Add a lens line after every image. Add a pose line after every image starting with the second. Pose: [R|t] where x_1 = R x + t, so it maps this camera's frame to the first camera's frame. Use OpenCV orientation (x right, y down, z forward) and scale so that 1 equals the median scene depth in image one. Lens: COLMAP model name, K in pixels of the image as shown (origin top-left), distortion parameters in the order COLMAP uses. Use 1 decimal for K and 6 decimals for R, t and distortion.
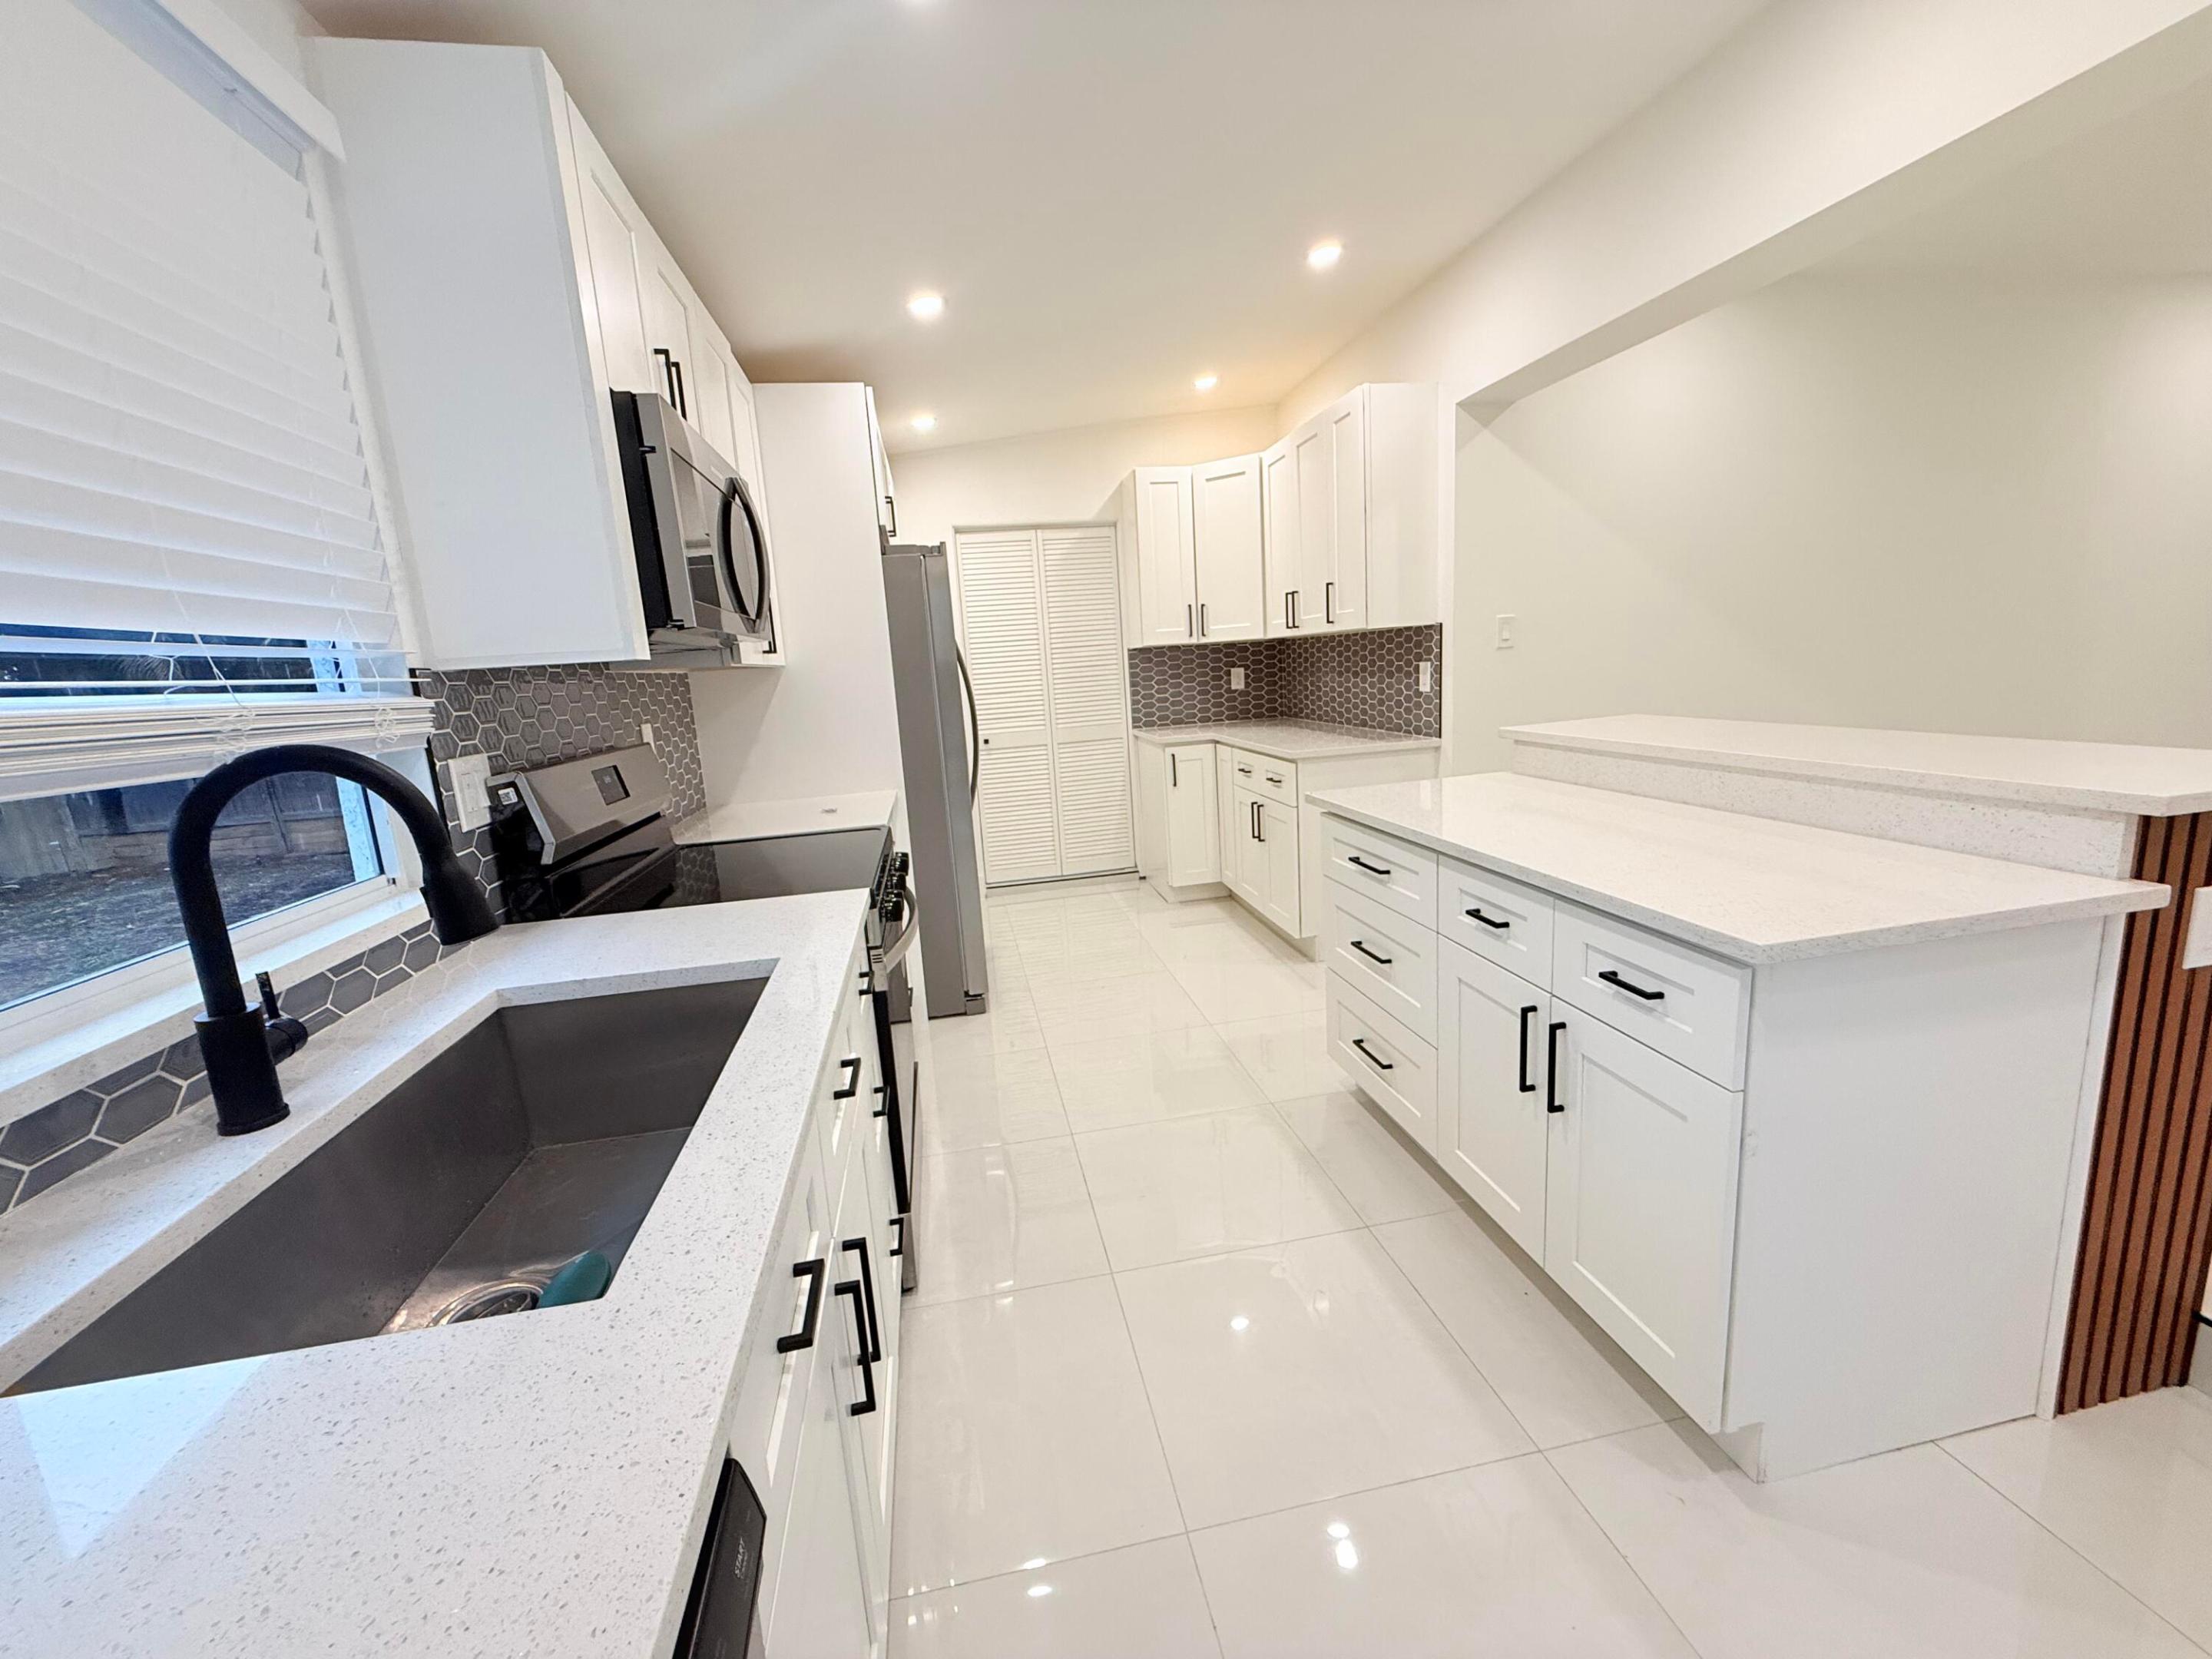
lens RADIAL K [[882.3, 0, 1100.0], [0, 882.3, 830.5], [0, 0, 1]] dist [-0.001675, -0.000242]
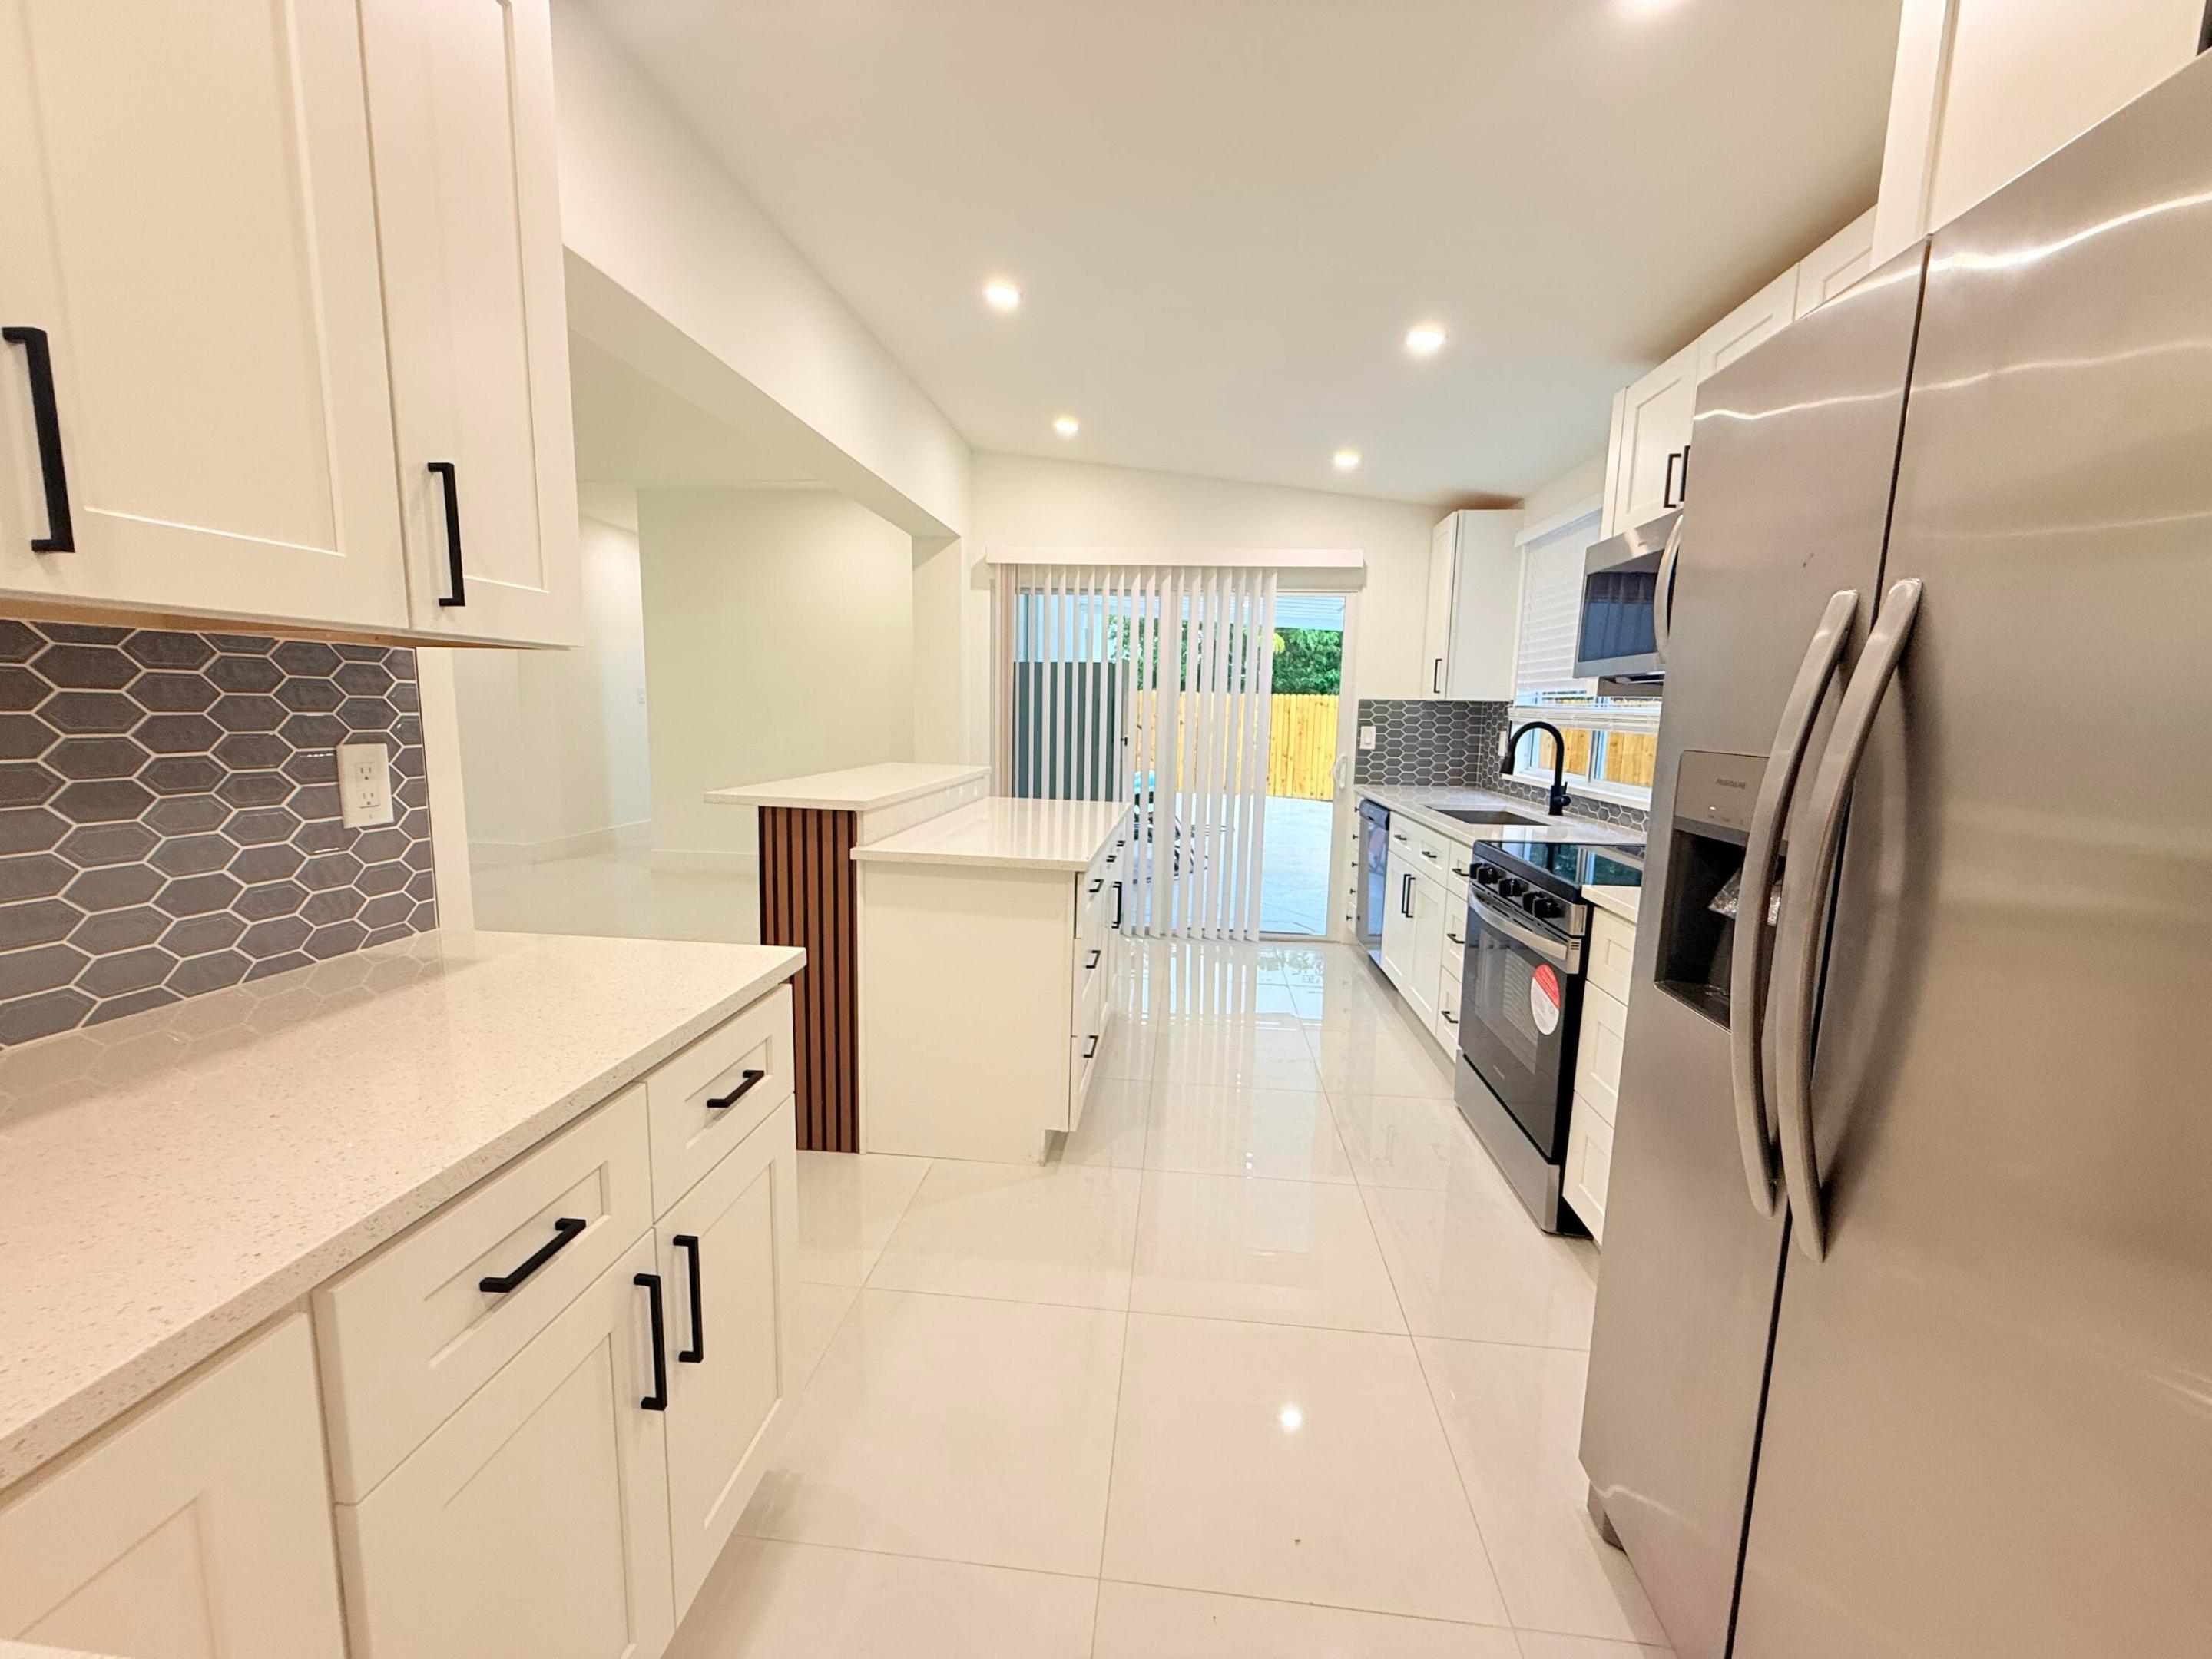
lens RADIAL K [[882.3, 0, 1100.0], [0, 882.3, 830.5], [0, 0, 1]] dist [-0.001675, -0.000242]
pose [[-0.958532, 0.003316, 0.284964, -0.024328], [0.090180, 0.952078, 0.292258, -0.234778], [-0.270339, 0.305837, -0.912897, 1.251533]]
